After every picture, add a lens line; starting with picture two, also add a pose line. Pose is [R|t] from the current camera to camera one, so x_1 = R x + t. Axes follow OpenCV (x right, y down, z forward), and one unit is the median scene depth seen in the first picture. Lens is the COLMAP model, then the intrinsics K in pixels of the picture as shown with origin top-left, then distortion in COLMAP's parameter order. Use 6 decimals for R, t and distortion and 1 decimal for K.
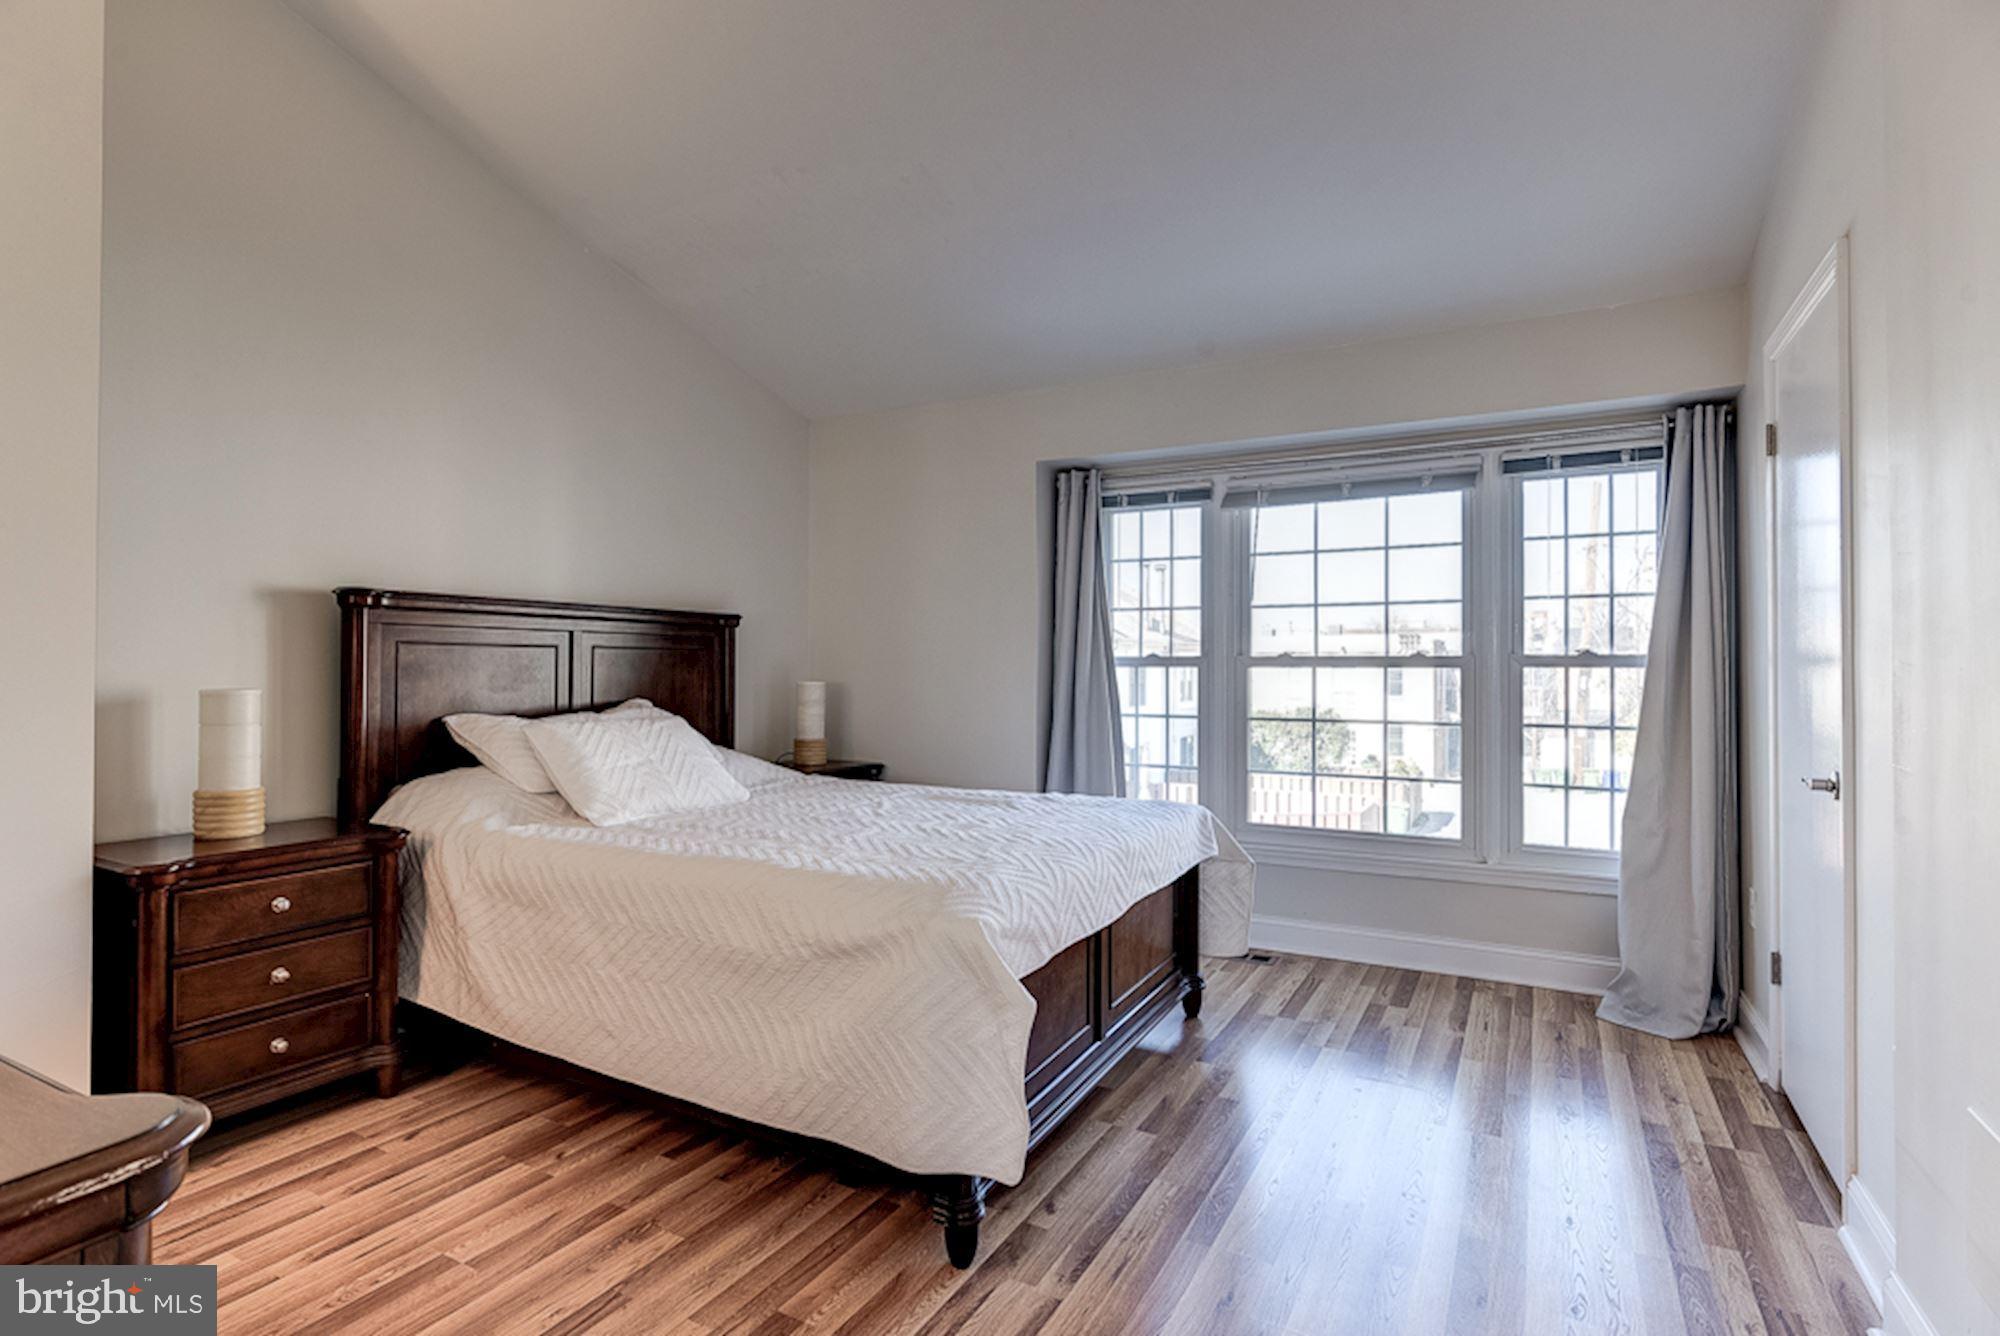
lens RADIAL K [[992.6, 0, 992.3], [0, 992.6, 659.4], [0, 0, 1]] dist [-0.003406, -0.000829]
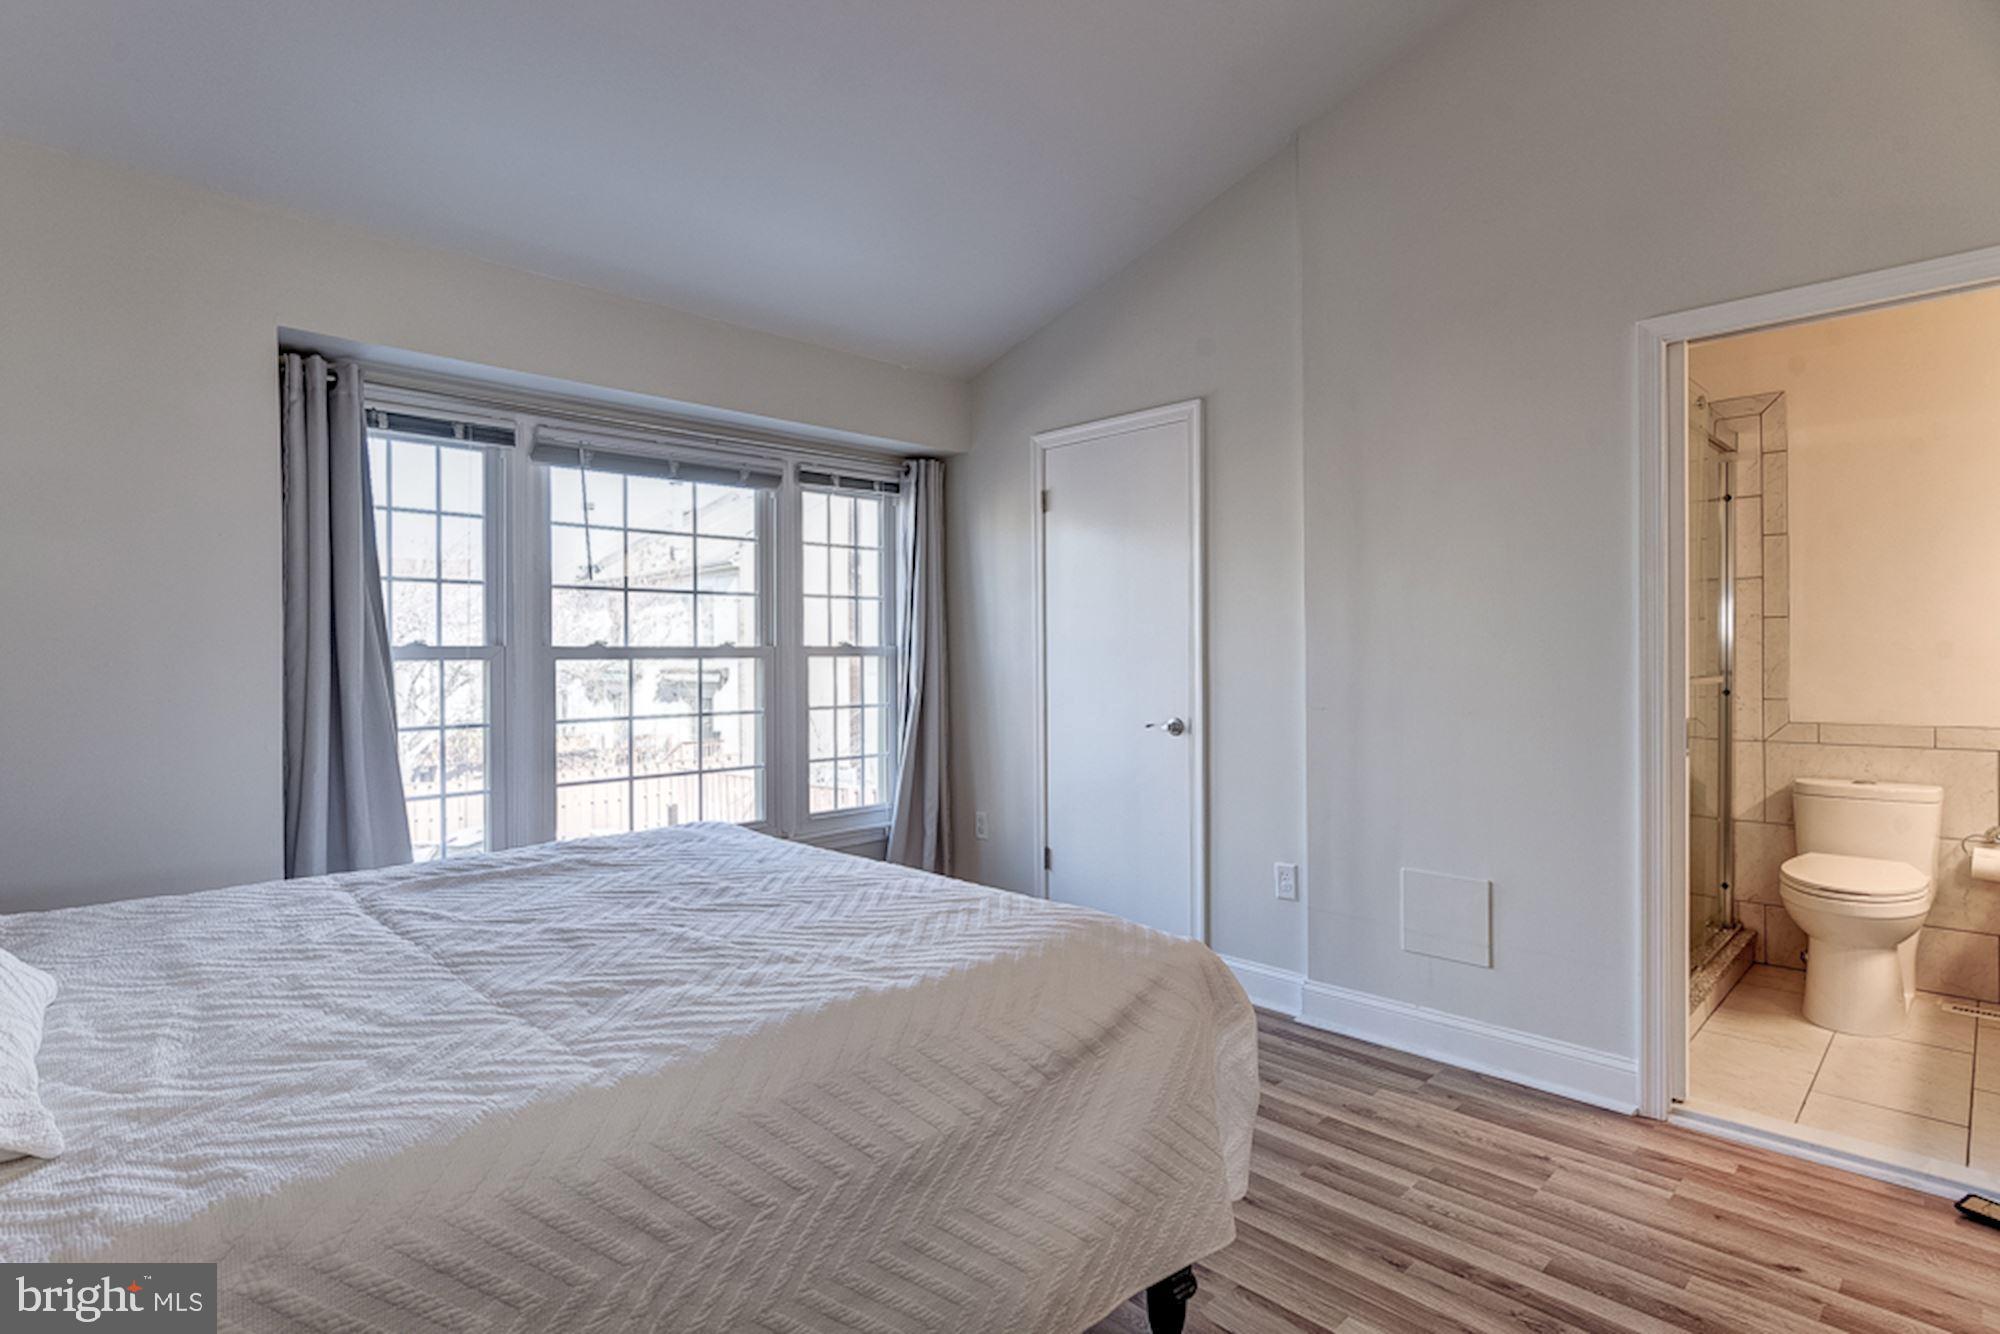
lens RADIAL K [[992.6, 0, 992.3], [0, 992.6, 658.4], [0, 0, 1]] dist [-0.003406, -0.000829]
pose [[0.294575, -0.008959, 0.955586, -0.460227], [-0.000172, 0.999956, 0.009428, -0.001167], [-0.955628, -0.002942, 0.294560, 0.450037]]
